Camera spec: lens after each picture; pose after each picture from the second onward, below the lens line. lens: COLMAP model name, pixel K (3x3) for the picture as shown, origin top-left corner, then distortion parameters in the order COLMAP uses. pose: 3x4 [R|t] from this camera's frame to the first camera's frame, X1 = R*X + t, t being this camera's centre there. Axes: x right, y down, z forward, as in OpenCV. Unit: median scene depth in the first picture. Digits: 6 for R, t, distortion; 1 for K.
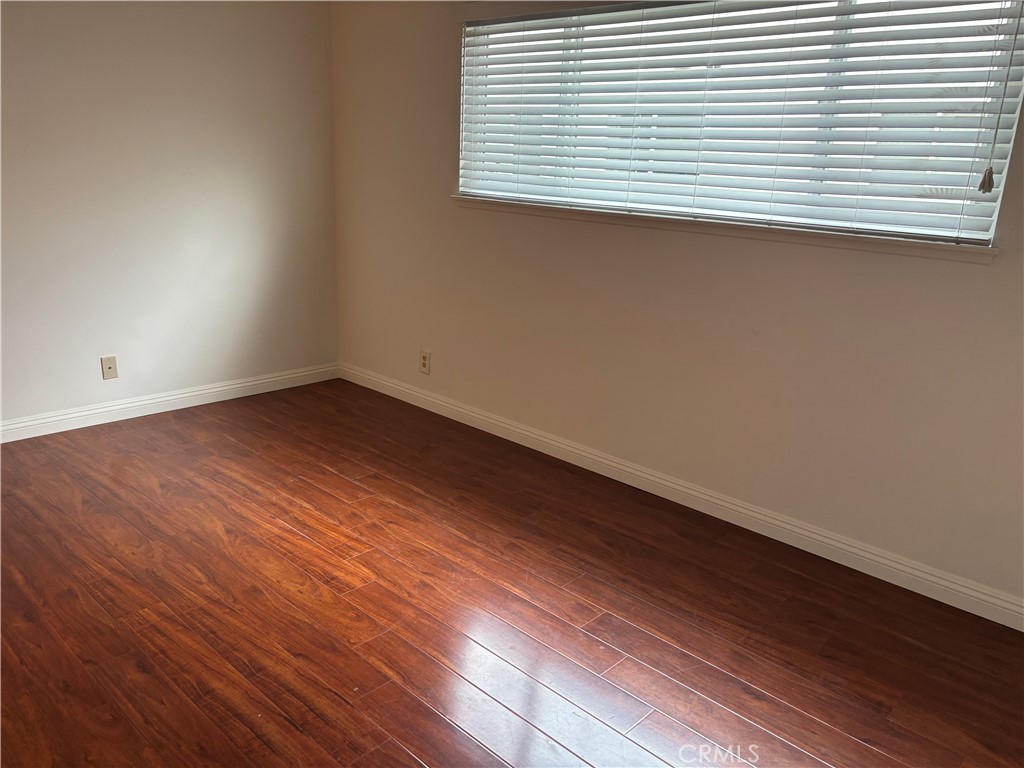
lens RADIAL K [[776.5, 0, 512.0], [0, 776.5, 384.0], [0, 0, 1]] dist [0.087833, -0.097644]
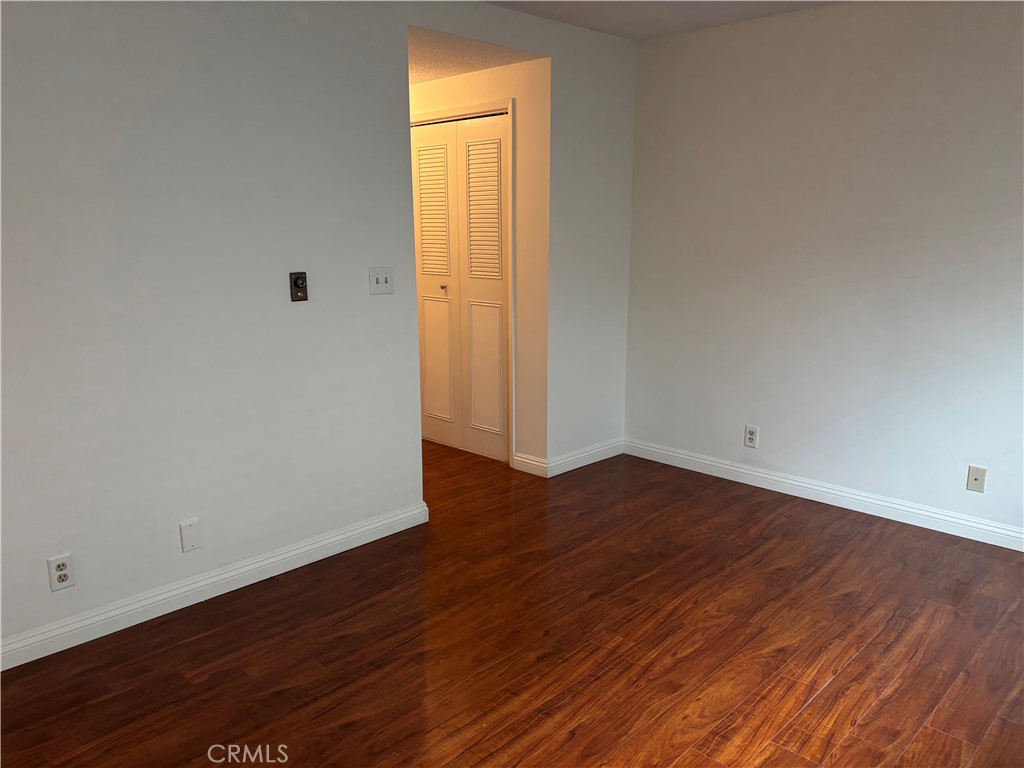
lens RADIAL K [[776.5, 0, 512.0], [0, 776.5, 384.0], [0, 0, 1]] dist [0.087833, -0.097644]
pose [[-0.010113, 0.160694, -0.986952, 0.504728], [-0.271014, 0.949621, 0.157393, -0.168432], [0.962522, 0.269069, 0.033947, 0.597565]]
